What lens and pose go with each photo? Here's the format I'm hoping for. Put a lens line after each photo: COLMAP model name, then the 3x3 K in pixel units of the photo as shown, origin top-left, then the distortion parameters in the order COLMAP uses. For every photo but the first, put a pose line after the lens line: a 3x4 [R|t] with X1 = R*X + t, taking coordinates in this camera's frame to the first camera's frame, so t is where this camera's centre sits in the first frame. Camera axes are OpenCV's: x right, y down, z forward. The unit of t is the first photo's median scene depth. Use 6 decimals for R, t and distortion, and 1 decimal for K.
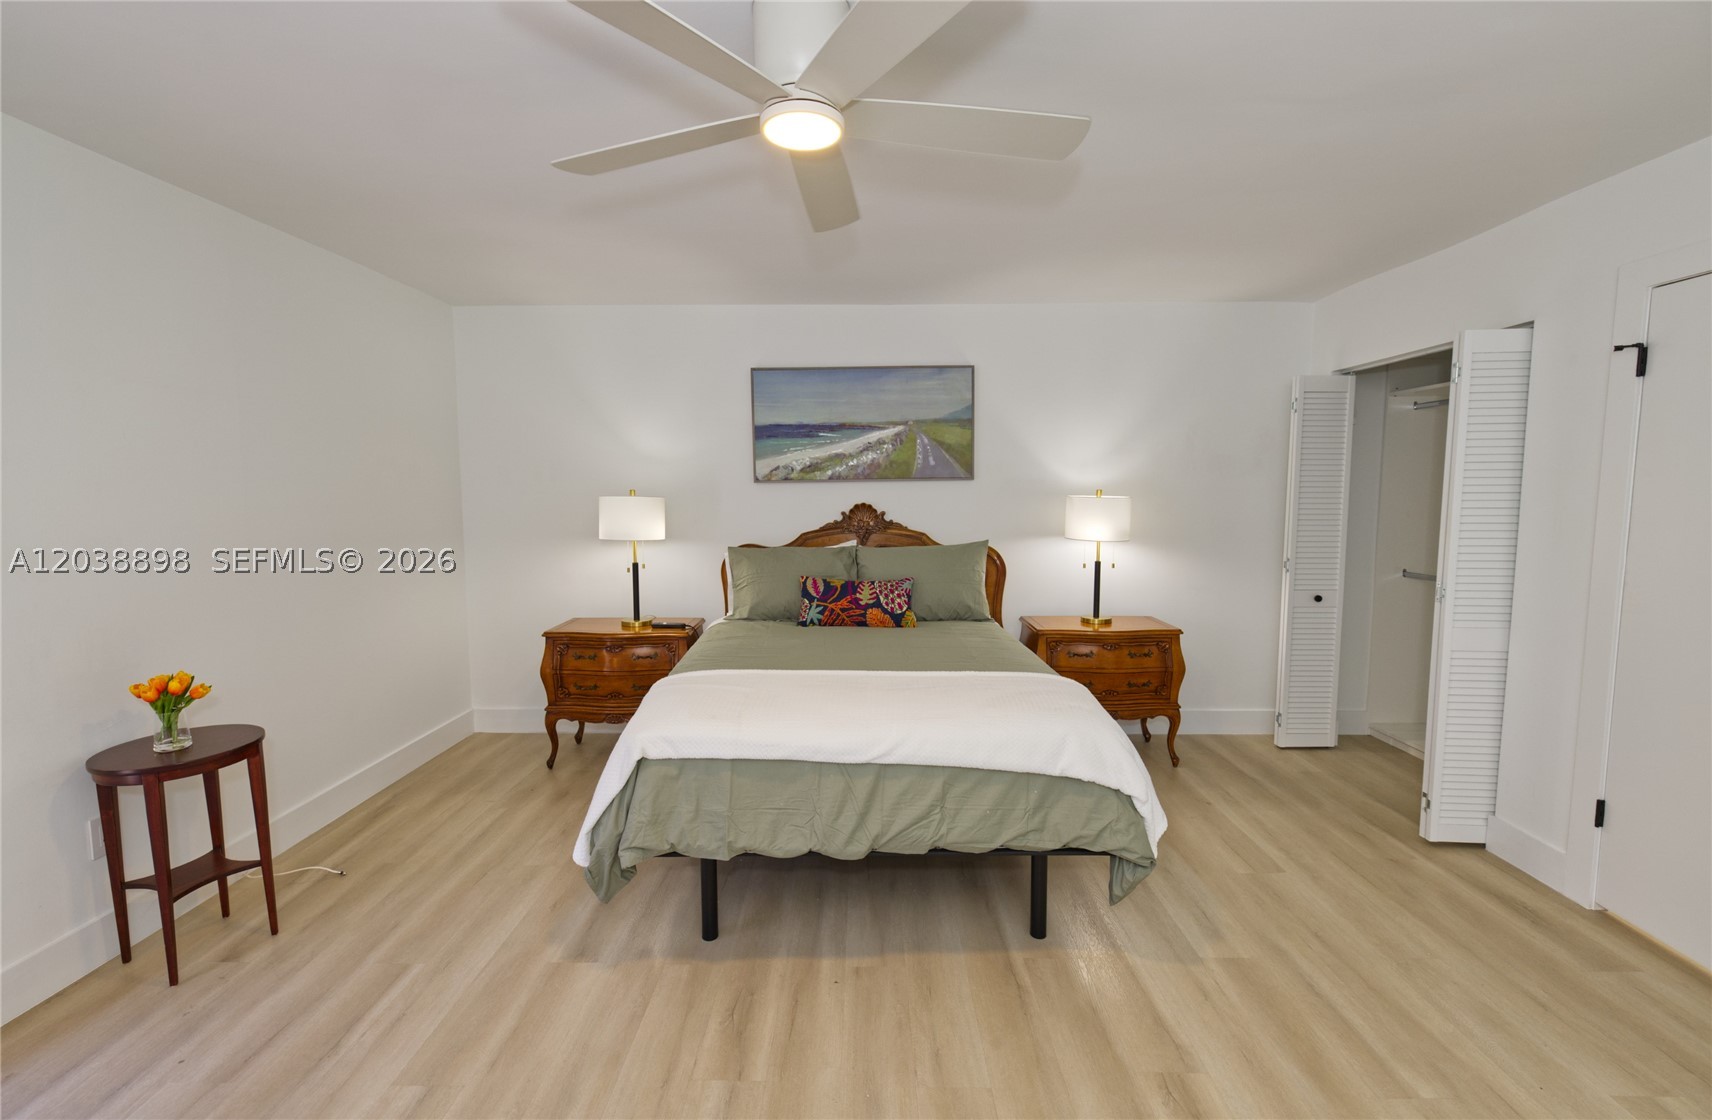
lens RADIAL K [[740.2, 0, 848.6], [0, 740.2, 552.7], [0, 0, 1]] dist [-0.002137, -0.000295]
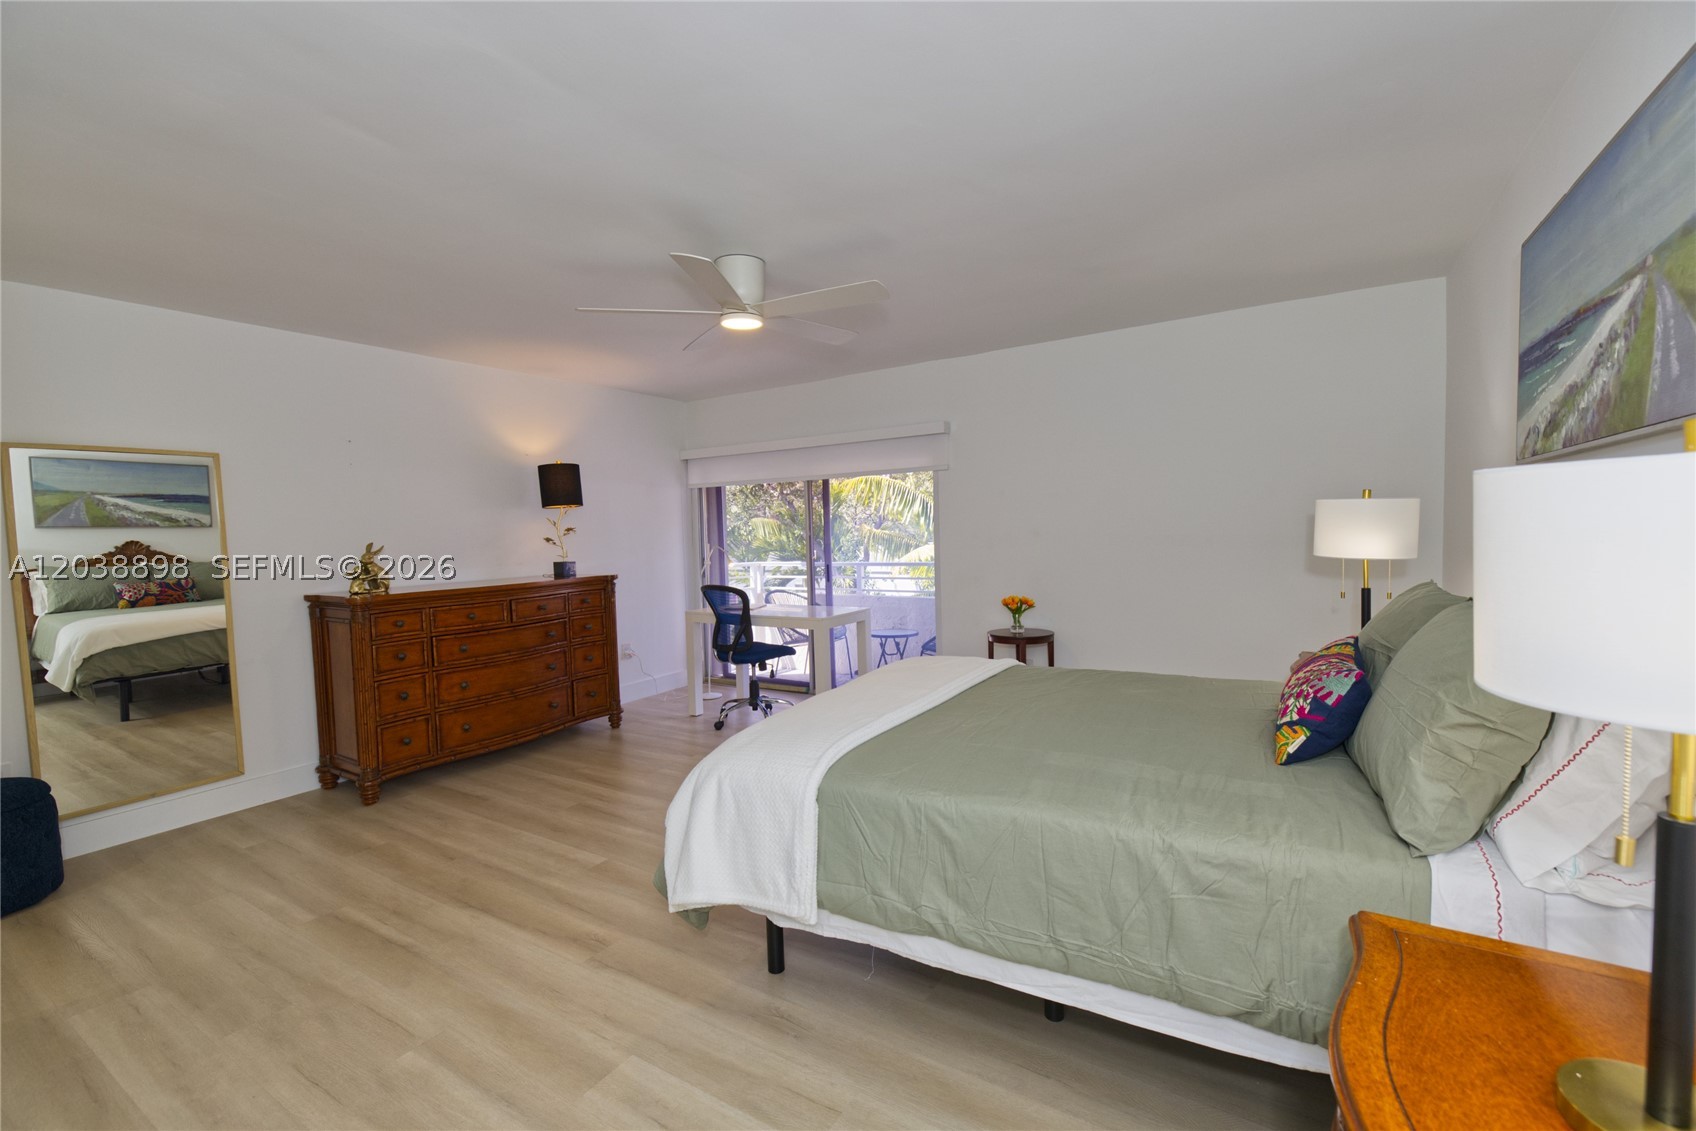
lens RADIAL K [[727.2, 0, 848.0], [0, 727.2, 565.5], [0, 0, 1]] dist [-0.000058, -0.000088]
pose [[-0.511647, 0.060913, -0.857034, 0.577613], [-0.042756, 0.994443, 0.096204, -0.055205], [0.858131, 0.085866, -0.506200, 0.889213]]
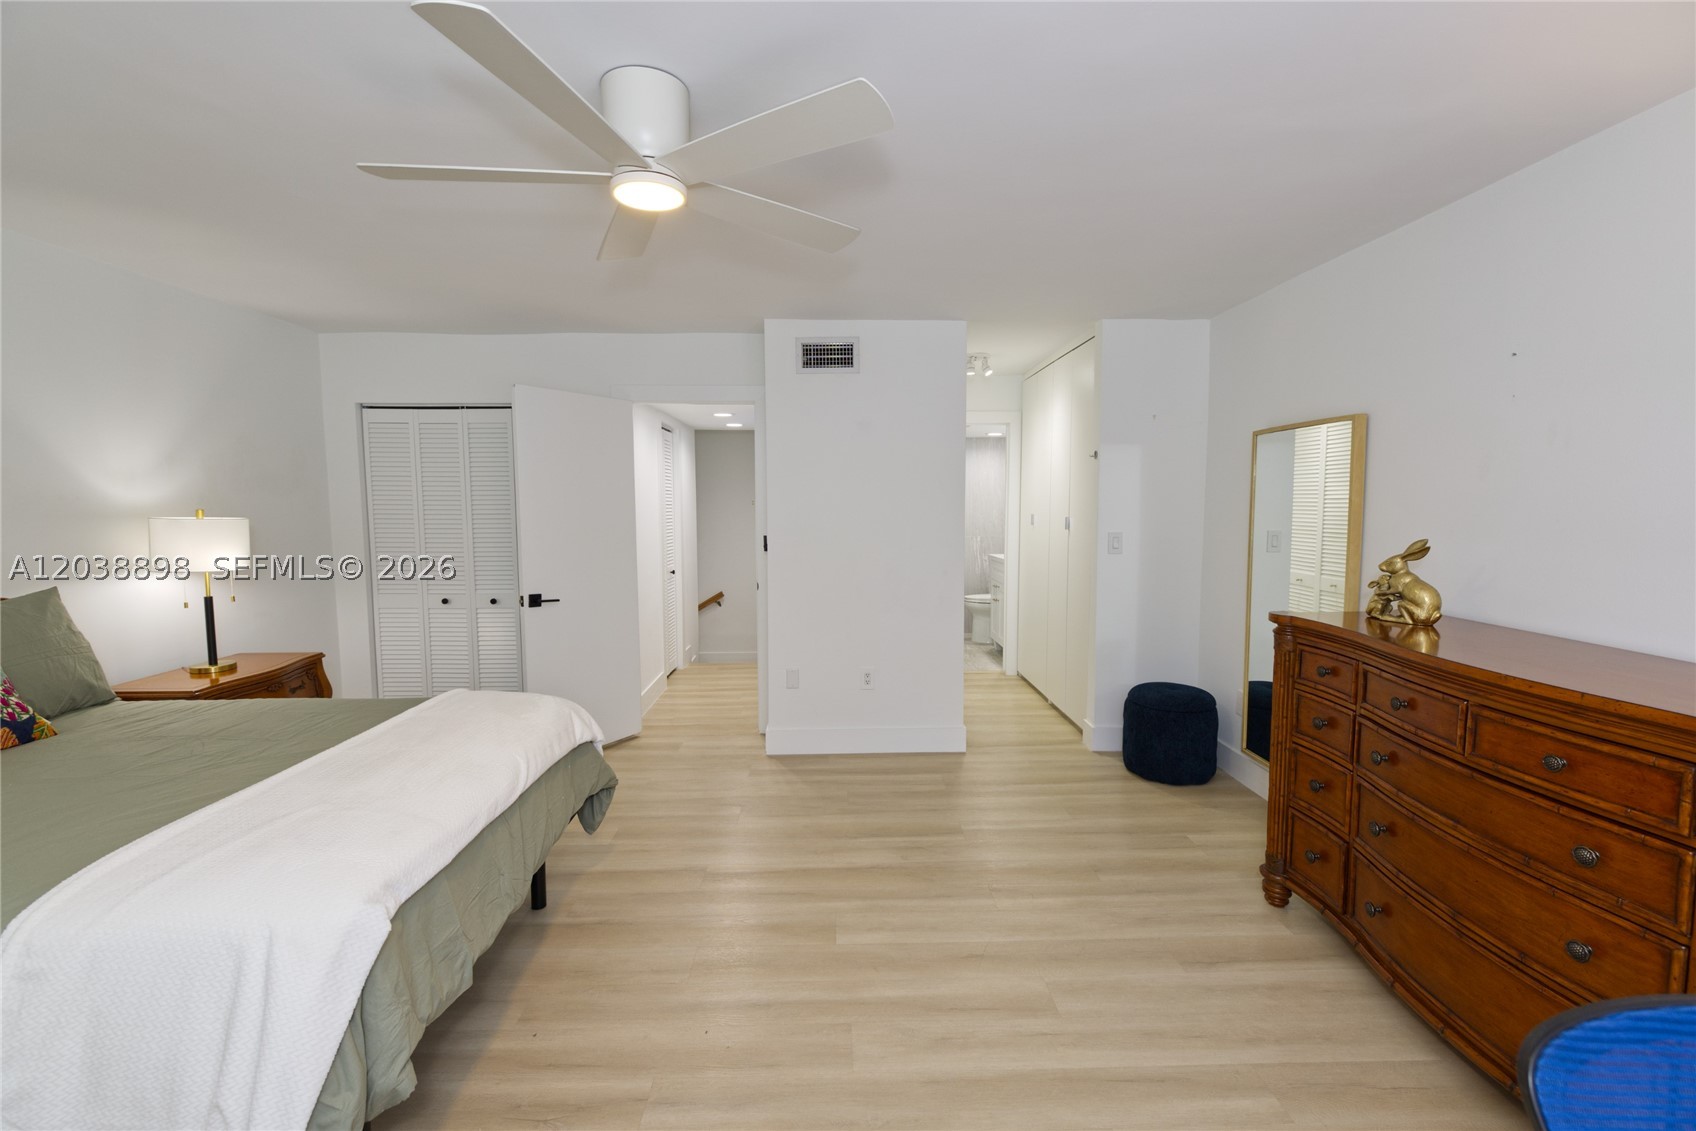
lens RADIAL K [[718.1, 0, 847.2], [0, 718.1, 559.8], [0, 0, 1]] dist [0.000595, -0.000157]
pose [[-0.046239, -0.081087, 0.995634, -0.480141], [0.086171, 0.992661, 0.084847, -0.035258], [-0.995207, 0.089718, -0.038913, 0.312164]]
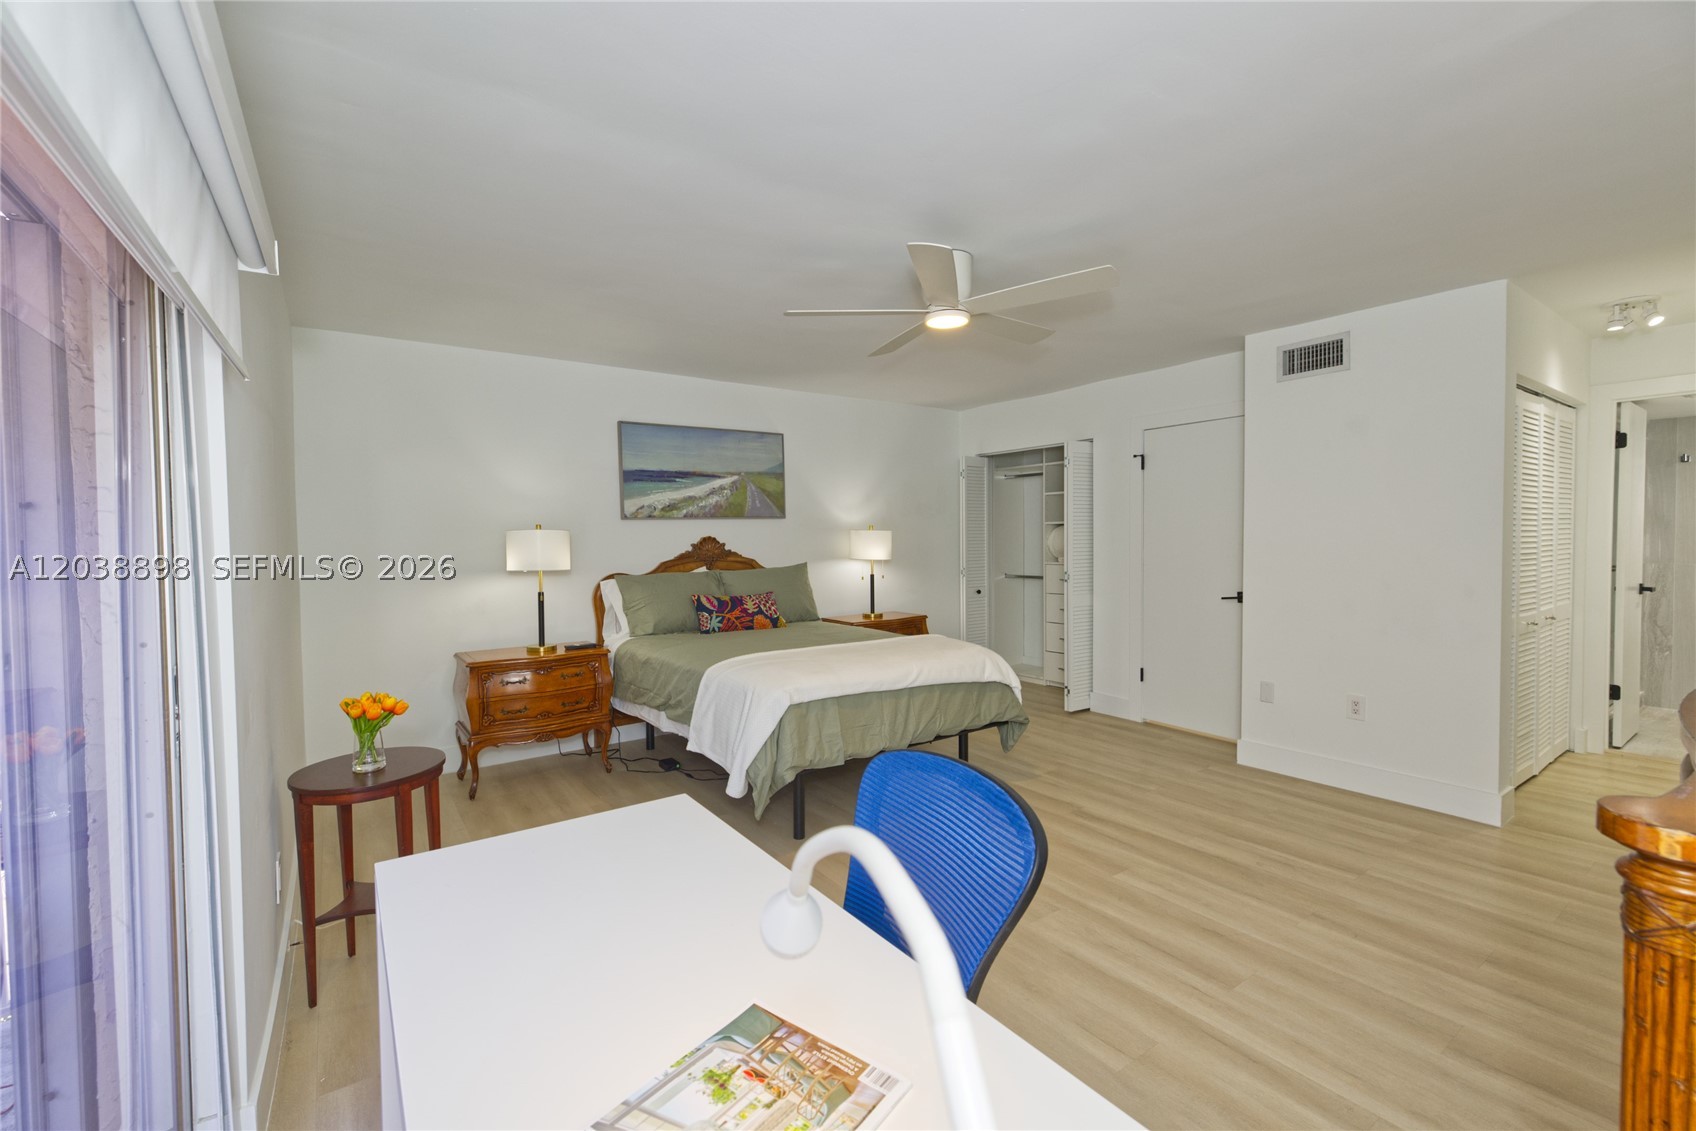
lens RADIAL K [[718.1, 0, 847.2], [0, 718.1, 559.8], [0, 0, 1]] dist [0.000595, -0.000157]
pose [[0.801040, -0.026734, 0.598013, -0.534536], [0.059873, 0.997571, -0.035604, 0.029455], [-0.595609, 0.064325, 0.800695, -0.099466]]
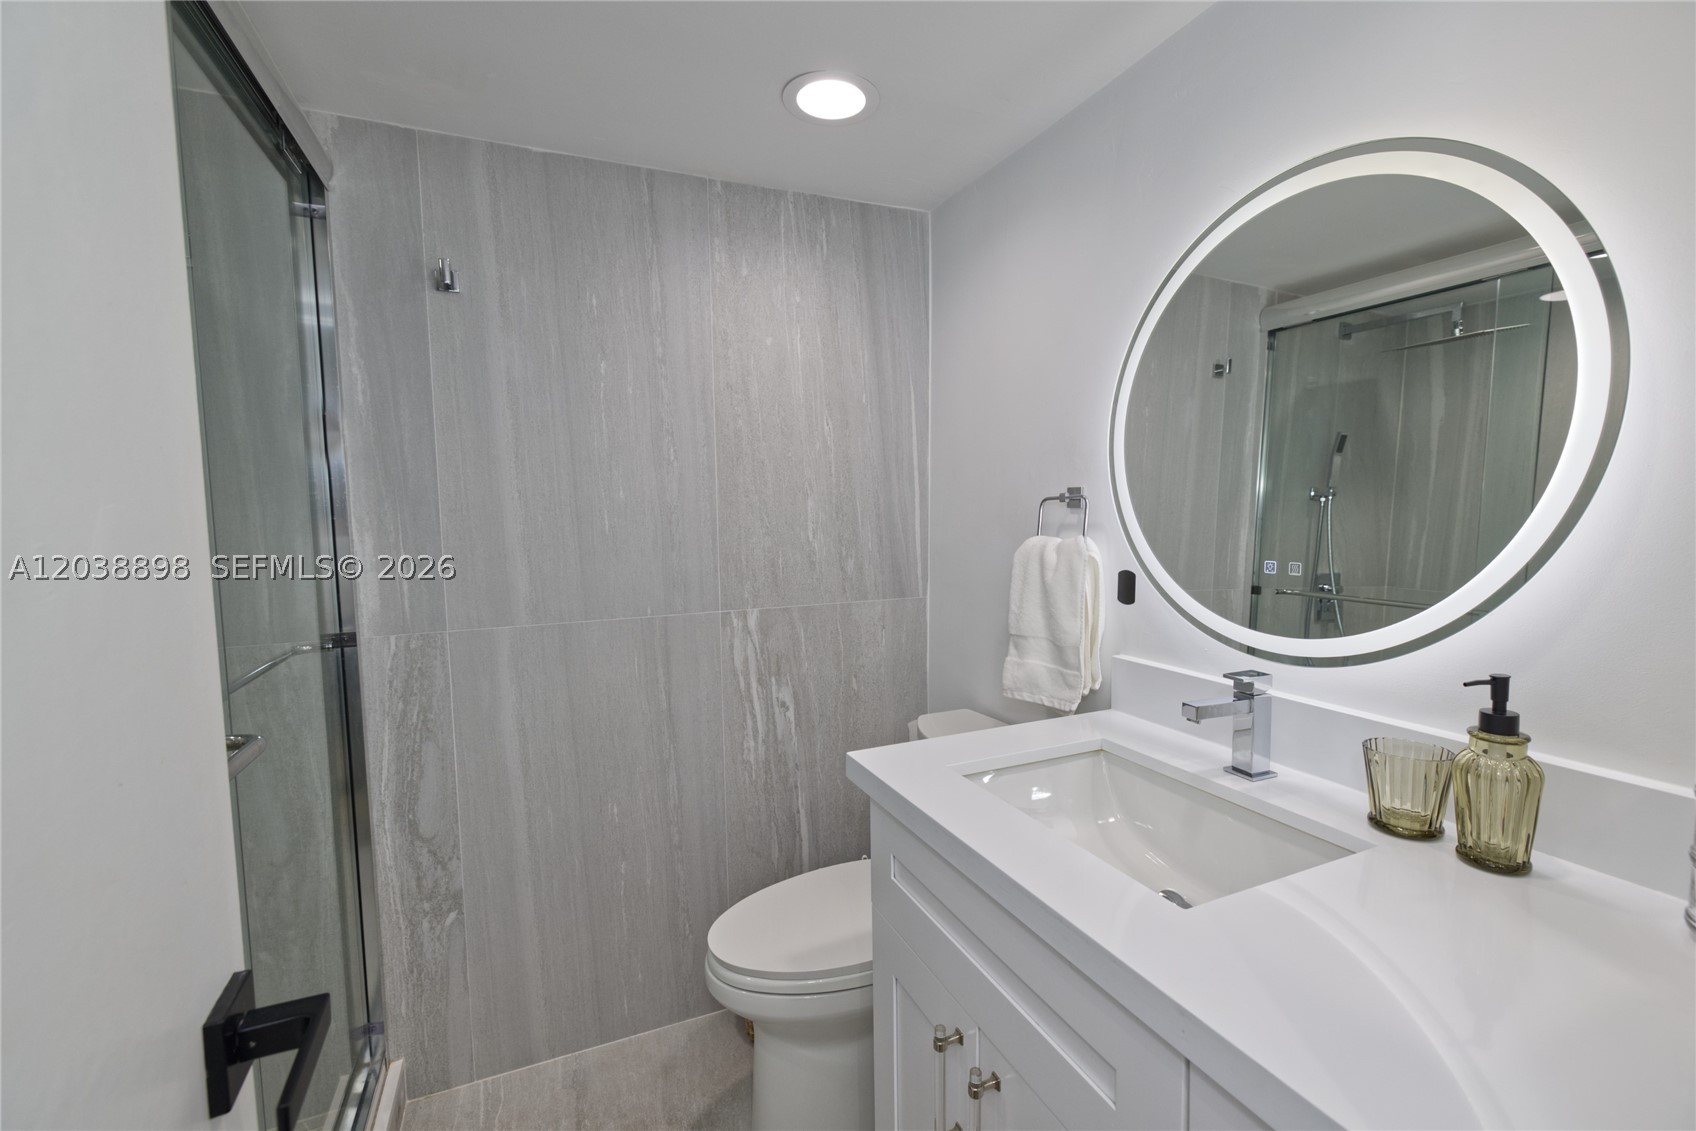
lens RADIAL K [[718.1, 0, 847.2], [0, 718.1, 559.8], [0, 0, 1]] dist [0.000595, -0.000157]
pose [[-0.422600, -0.053916, 0.904711, 0.995424], [0.094073, 0.990227, 0.102955, 0.021762], [-0.901421, 0.128618, -0.413398, 0.010611]]
